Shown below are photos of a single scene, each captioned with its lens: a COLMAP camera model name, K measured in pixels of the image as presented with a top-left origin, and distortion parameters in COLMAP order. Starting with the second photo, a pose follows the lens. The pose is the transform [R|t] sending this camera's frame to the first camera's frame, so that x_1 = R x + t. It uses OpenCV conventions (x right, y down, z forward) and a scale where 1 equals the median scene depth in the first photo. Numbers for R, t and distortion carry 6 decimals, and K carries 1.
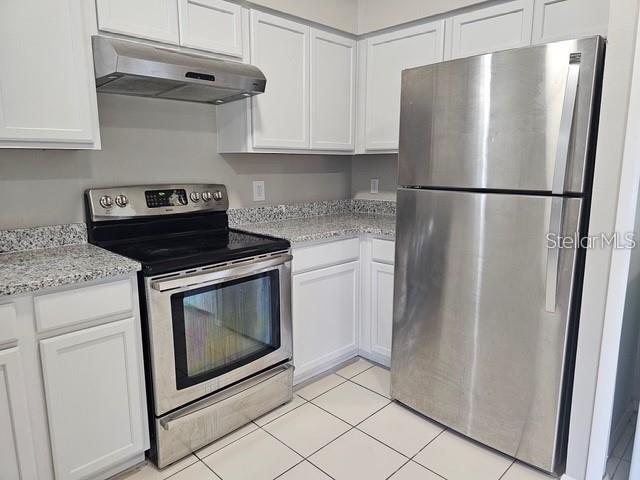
lens RADIAL K [[430.8, 0, 320.0], [0, 430.8, 240.0], [0, 0, 1]] dist [0.087295, -0.097602]
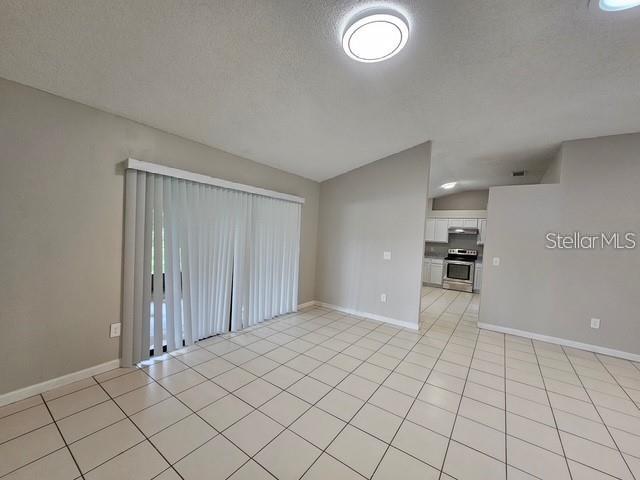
lens RADIAL K [[261.1, 0, 318.5], [0, 261.1, 244.2], [0, 0, 1]] dist [-0.000498, -0.000433]
pose [[0.173776, 0.048090, -0.983610, 2.822724], [-0.224564, 0.974427, 0.007967, 0.214804], [0.958839, 0.219499, 0.180131, -1.514141]]
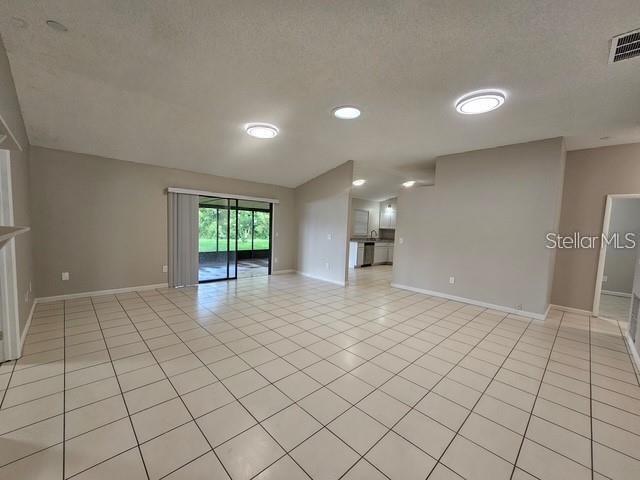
lens RADIAL K [[252.5, 0, 328.6], [0, 252.5, 268.1], [0, 0, 1]] dist [-0.062433, -0.000078]
pose [[0.009092, 0.168412, -0.985675, 3.875278], [-0.211575, 0.963723, 0.162710, 0.065665], [0.977320, 0.207064, 0.044394, -0.675963]]
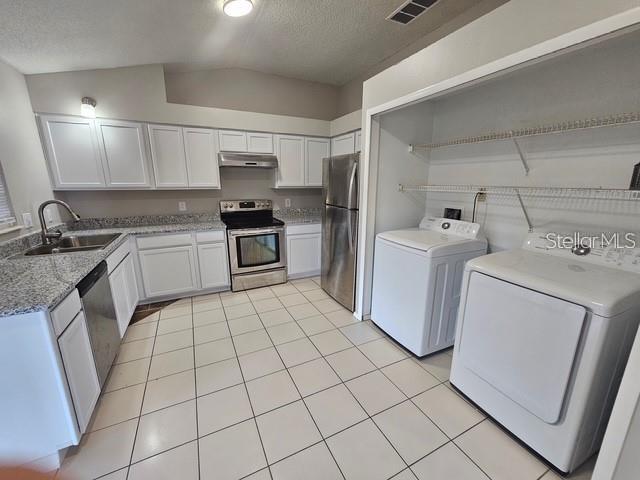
lens RADIAL K [[261.1, 0, 318.5], [0, 261.1, 244.2], [0, 0, 1]] dist [-0.000498, -0.000433]
pose [[0.947201, 0.075666, -0.311584, 0.656828], [-0.058027, 0.996163, 0.065512, 0.019071], [0.315345, -0.043973, 0.947958, -0.478644]]
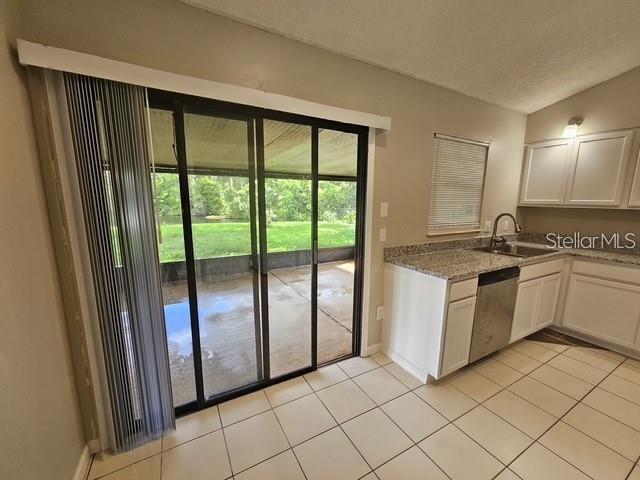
lens RADIAL K [[261.1, 0, 318.5], [0, 261.1, 244.2], [0, 0, 1]] dist [-0.000498, -0.000433]
pose [[-0.278537, 0.159553, -0.947080, 0.830108], [-0.181165, 0.959674, 0.214955, 0.014271], [0.943184, 0.231450, -0.238399, -0.357475]]
